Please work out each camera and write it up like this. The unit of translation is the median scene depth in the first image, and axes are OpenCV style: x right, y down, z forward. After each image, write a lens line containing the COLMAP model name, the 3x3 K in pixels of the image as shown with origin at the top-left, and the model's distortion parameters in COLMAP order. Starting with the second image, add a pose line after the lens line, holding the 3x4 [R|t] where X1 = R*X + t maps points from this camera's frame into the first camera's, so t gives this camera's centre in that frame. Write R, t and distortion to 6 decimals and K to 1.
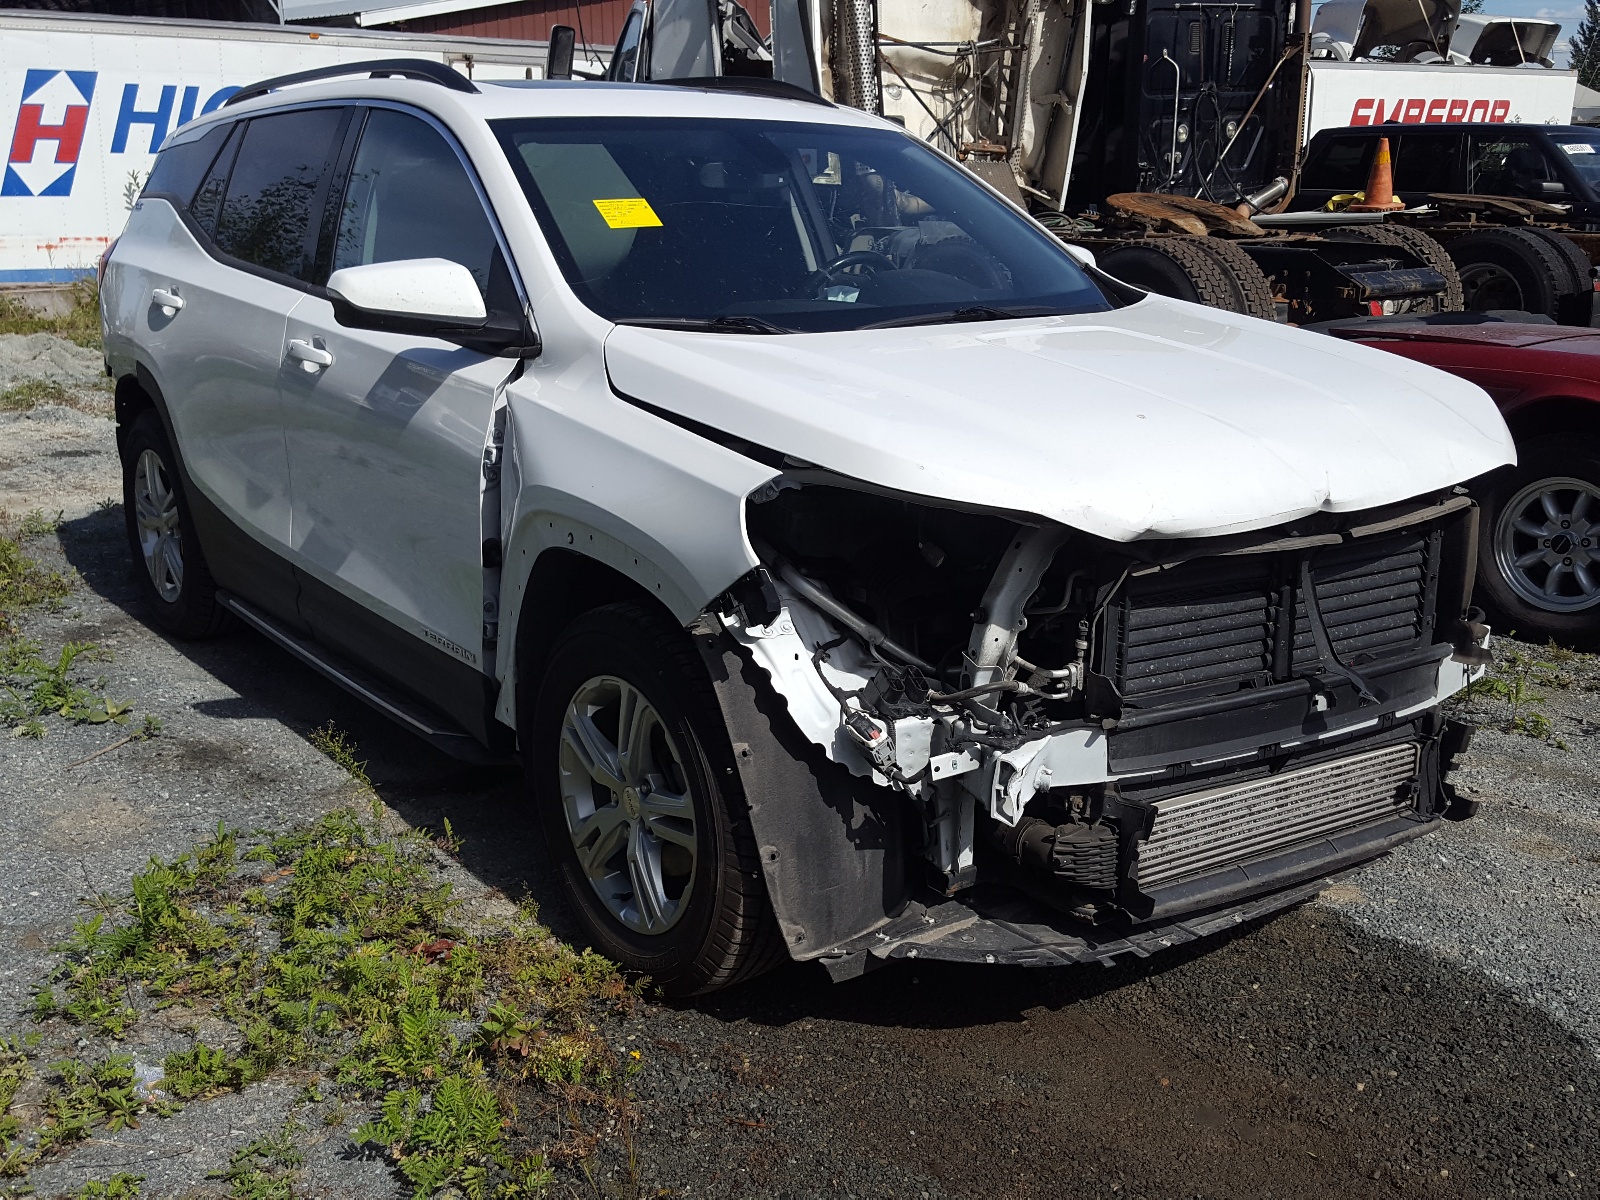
lens RADIAL K [[1665.0, 0, 800.0], [0, 1665.0, 600.0], [0, 0, 1]] dist [0.216059, -0.427948]
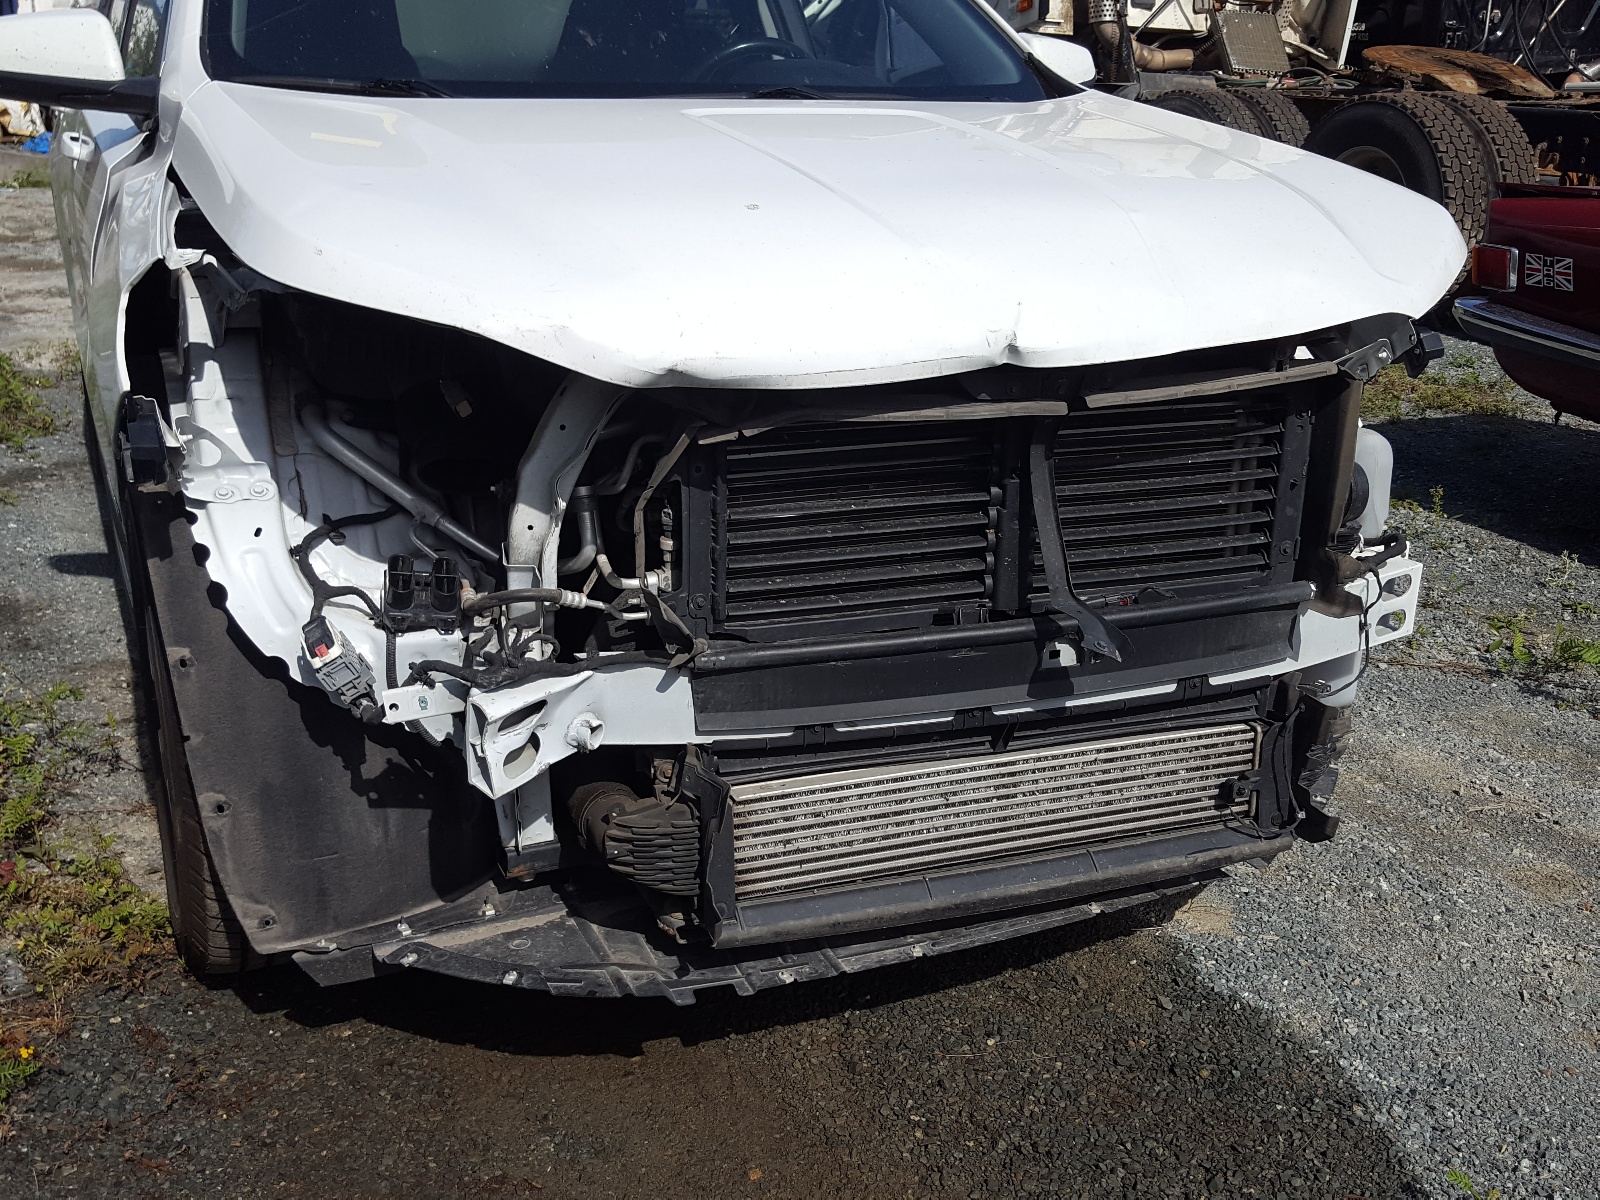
lens RADIAL K [[1665.0, 0, 800.0], [0, 1665.0, 600.0], [0, 0, 1]] dist [0.216059, -0.427948]
pose [[0.977098, 0.074740, -0.199232, 0.339748], [-0.063240, 0.995977, 0.063484, 0.002422], [0.203176, -0.049431, 0.977894, 0.319105]]
